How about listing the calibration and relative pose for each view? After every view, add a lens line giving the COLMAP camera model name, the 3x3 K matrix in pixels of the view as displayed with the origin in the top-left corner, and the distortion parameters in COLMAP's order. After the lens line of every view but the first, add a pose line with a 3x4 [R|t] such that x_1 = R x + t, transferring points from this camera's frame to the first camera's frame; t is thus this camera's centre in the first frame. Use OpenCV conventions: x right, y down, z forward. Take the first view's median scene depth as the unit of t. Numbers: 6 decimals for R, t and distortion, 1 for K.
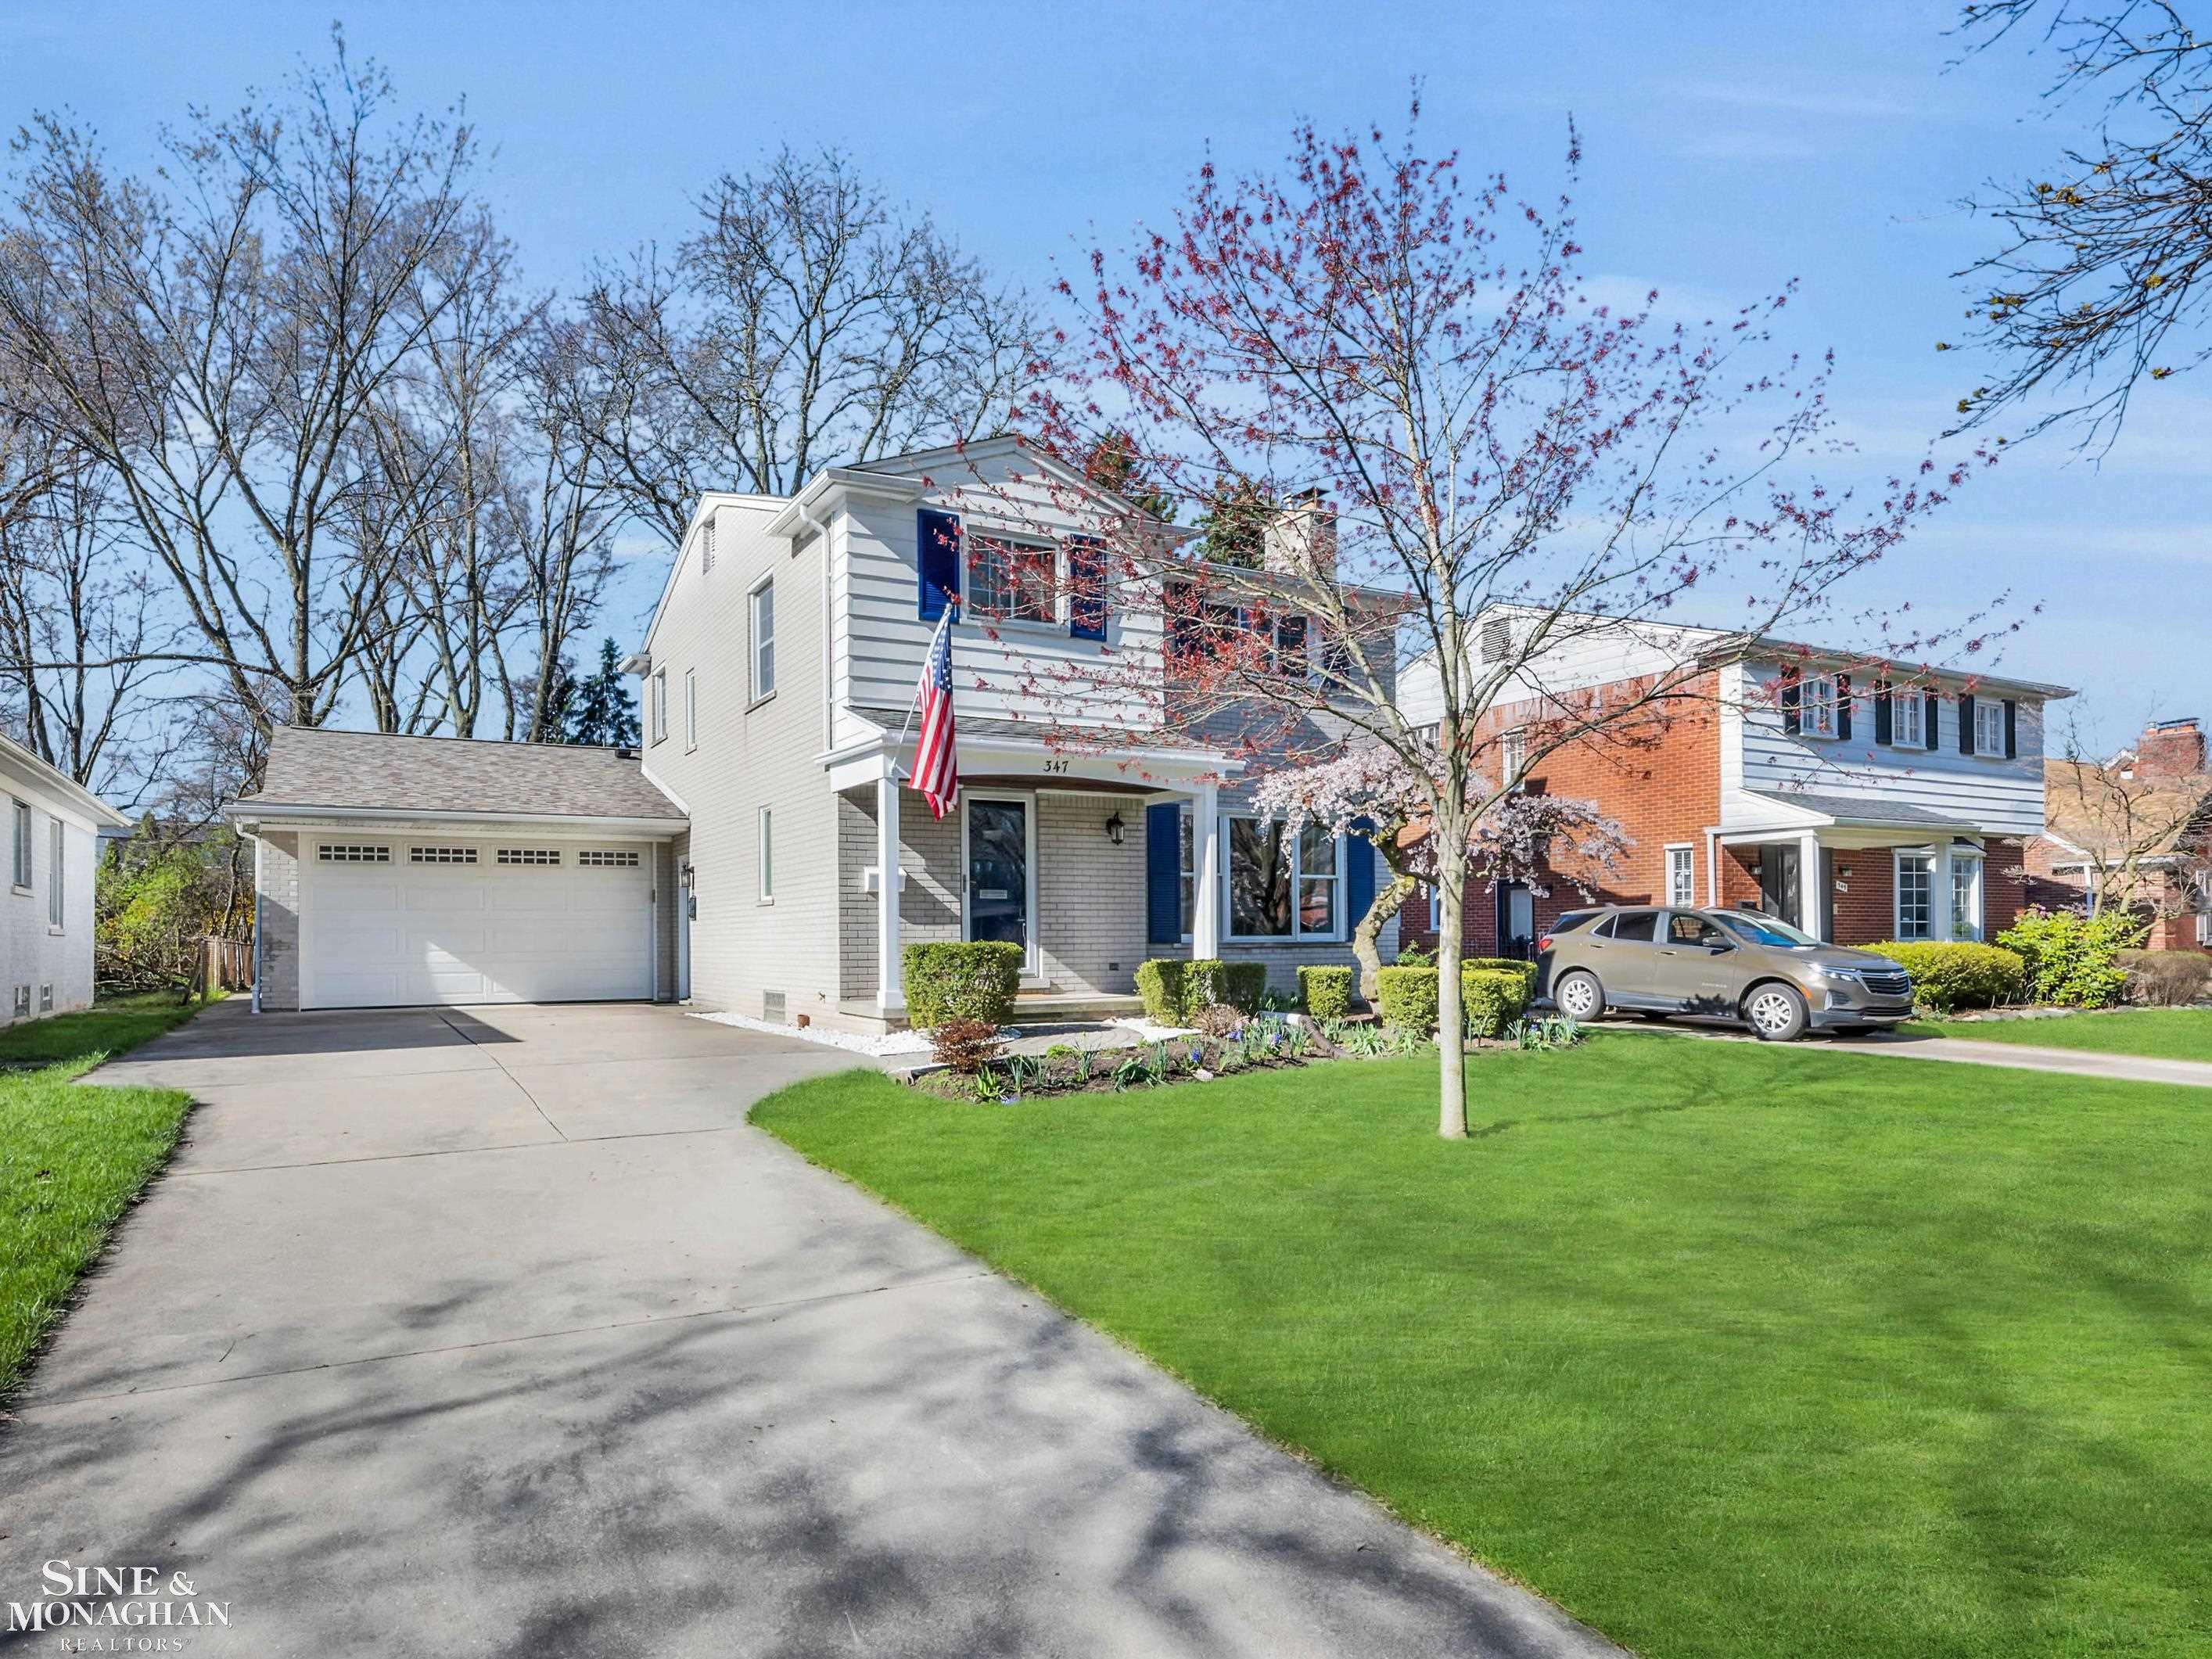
lens RADIAL K [[1043.9, 0, 1106.7], [0, 1043.9, 933.5], [0, 0, 1]] dist [-0.000054, 0.000035]
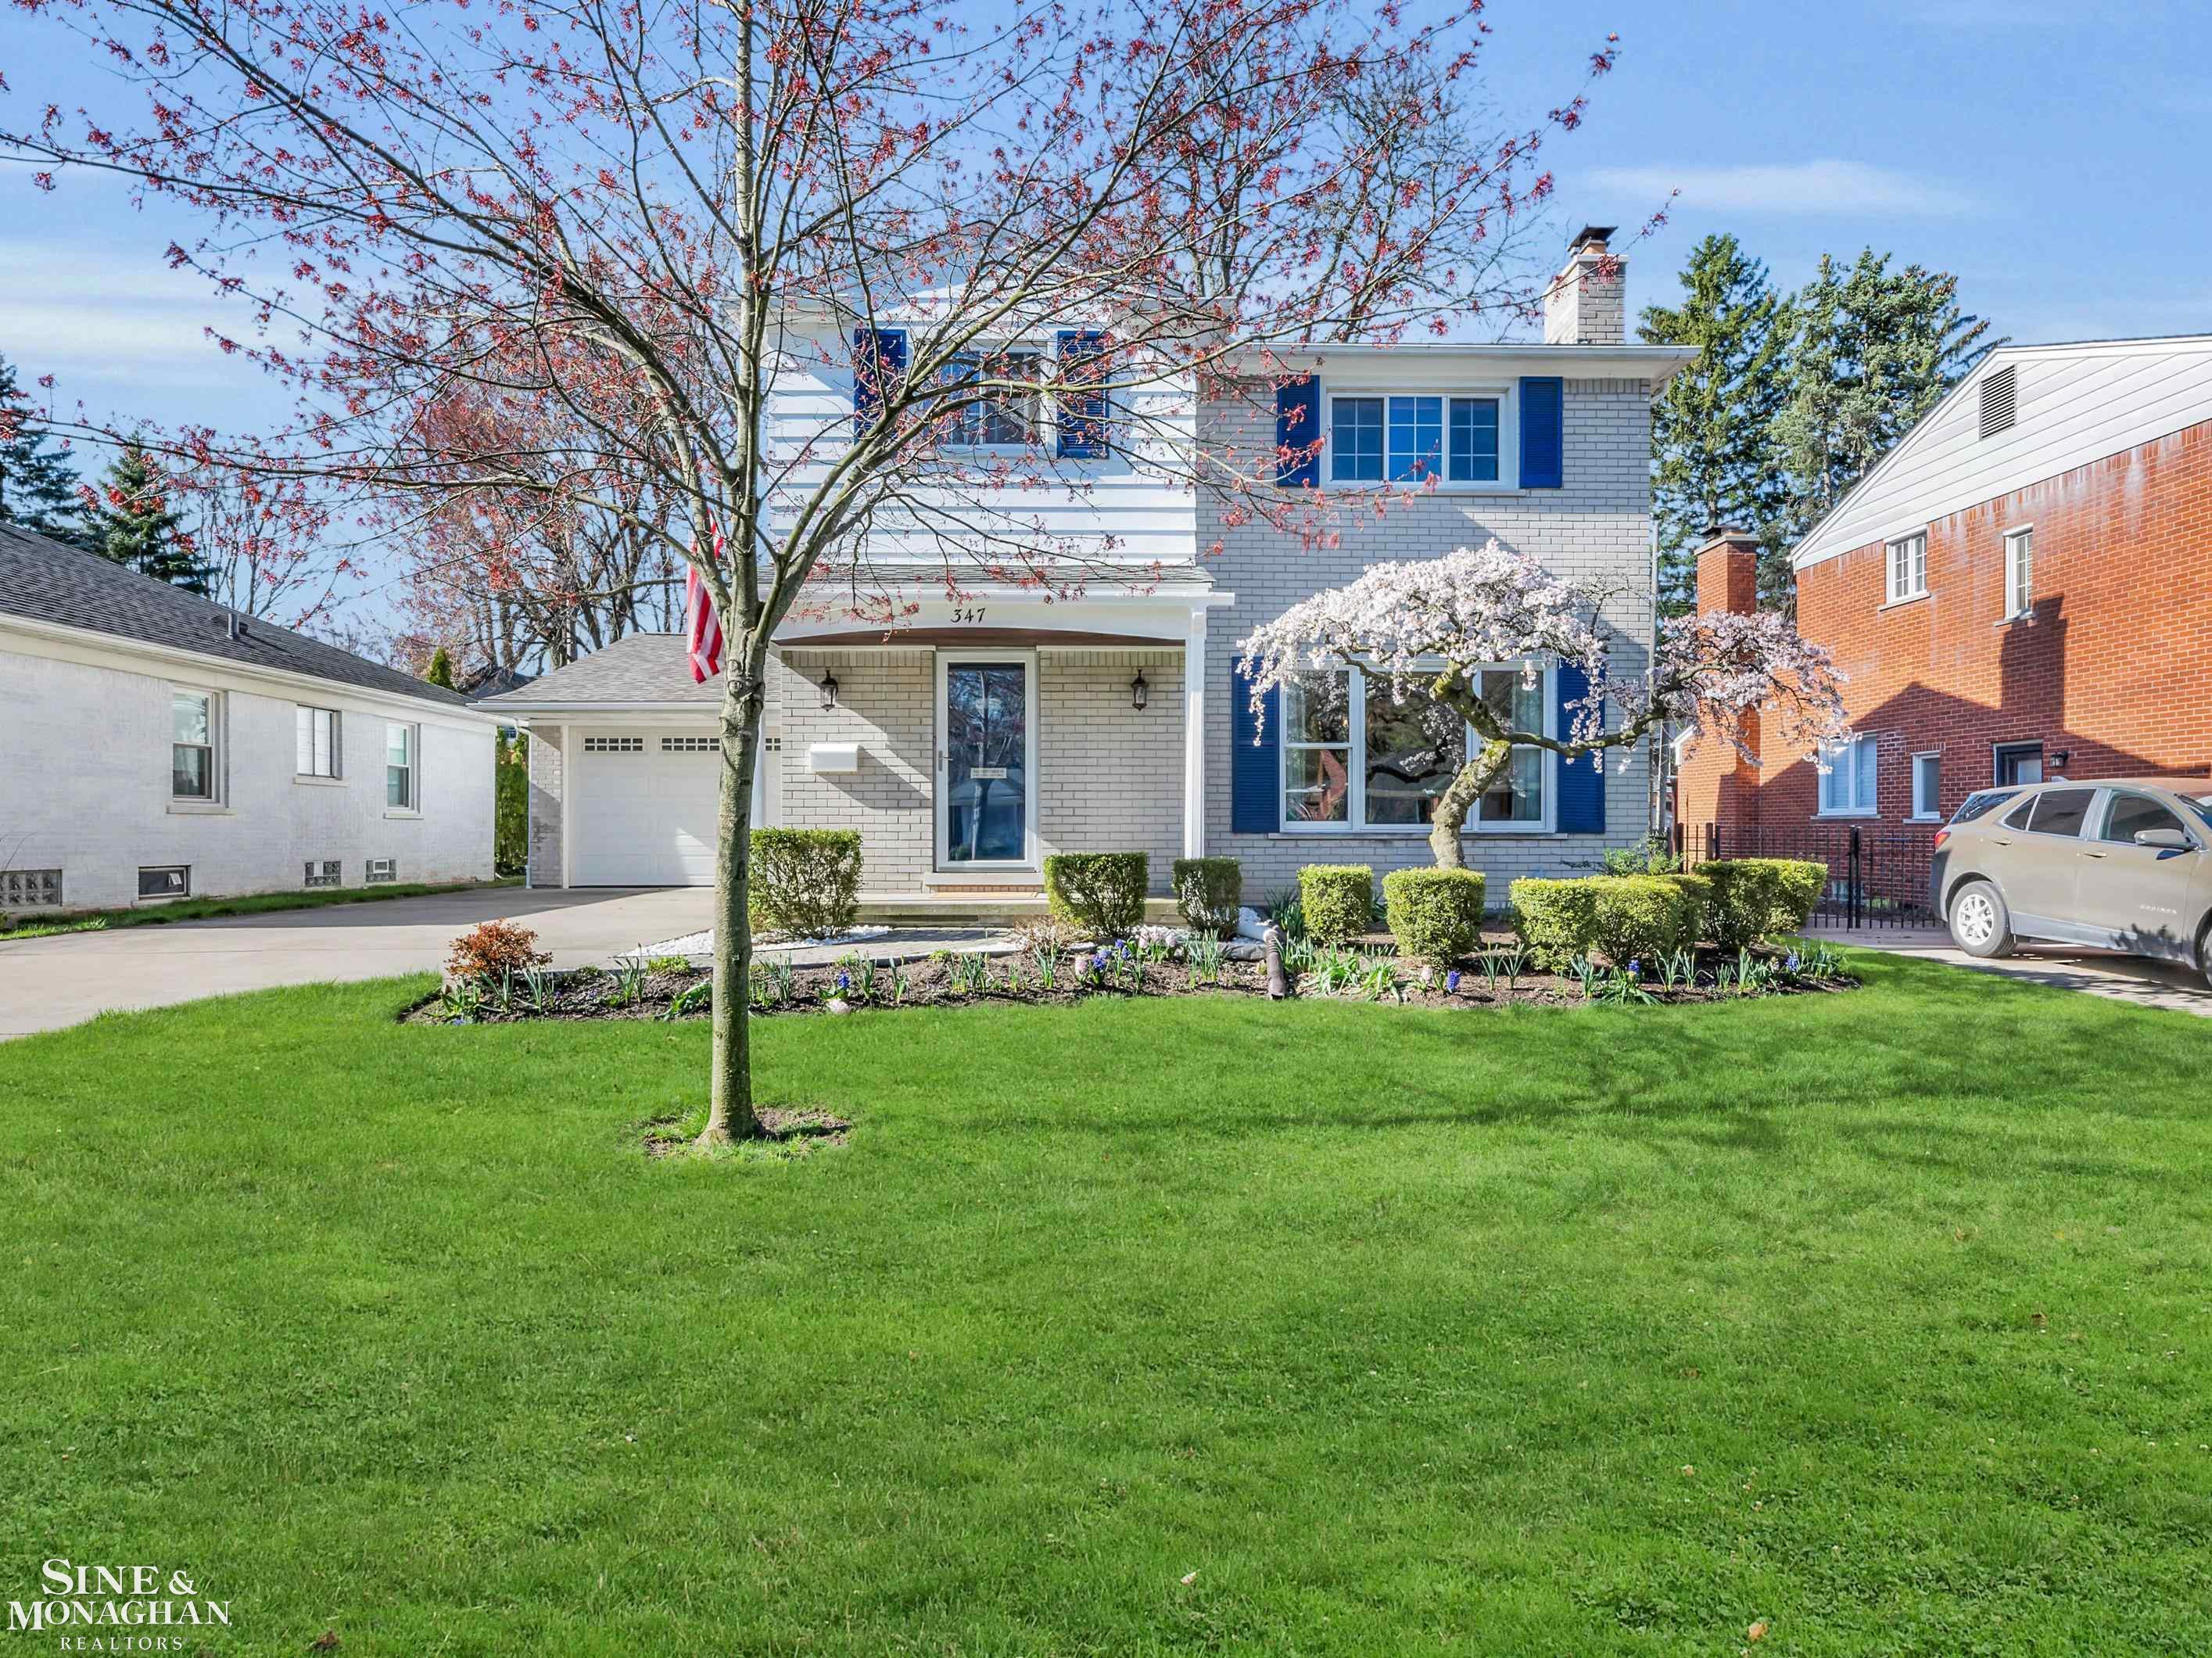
lens RADIAL K [[1136.3, 0, 1106.0], [0, 1136.3, 829.0], [0, 0, 1]] dist [0.001320, 0.000774]
pose [[0.919939, 0.006411, -0.392009, 0.339501], [-0.003790, 0.999965, 0.007460, 0.000476], [0.392043, -0.005377, 0.919931, 0.186698]]
